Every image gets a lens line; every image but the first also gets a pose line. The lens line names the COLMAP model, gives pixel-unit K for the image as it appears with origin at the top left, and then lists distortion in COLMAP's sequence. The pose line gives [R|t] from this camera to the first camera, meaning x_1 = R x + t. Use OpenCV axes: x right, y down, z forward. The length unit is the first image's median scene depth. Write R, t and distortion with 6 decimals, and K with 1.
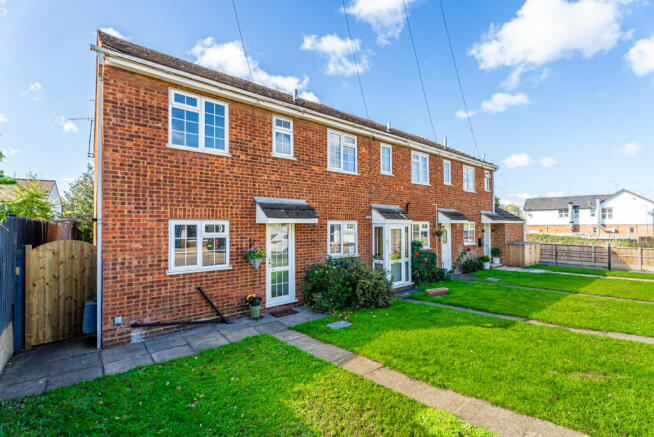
lens RADIAL K [[298.7, 0, 323.2], [0, 298.7, 227.3], [0, 0, 1]] dist [-0.005950, 0.000149]
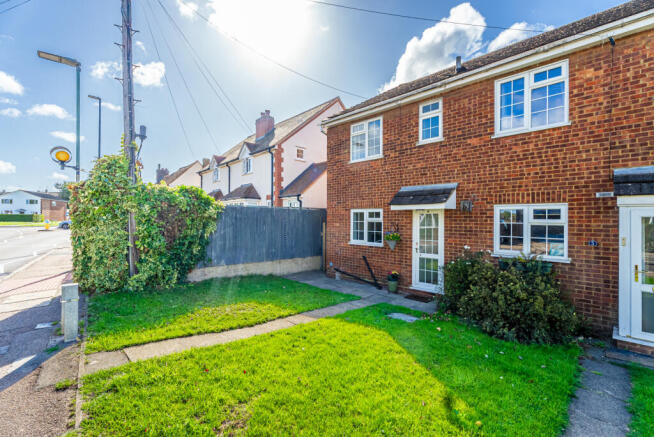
lens RADIAL K [[329.4, 0, 325.3], [0, 329.4, 218.4], [0, 0, 1]] dist [0.008114, 0.001149]
pose [[0.031768, 0.019295, -0.999309, 0.953918], [0.007180, 0.999783, 0.019533, -0.009173], [0.999469, -0.007796, 0.031623, 0.633419]]
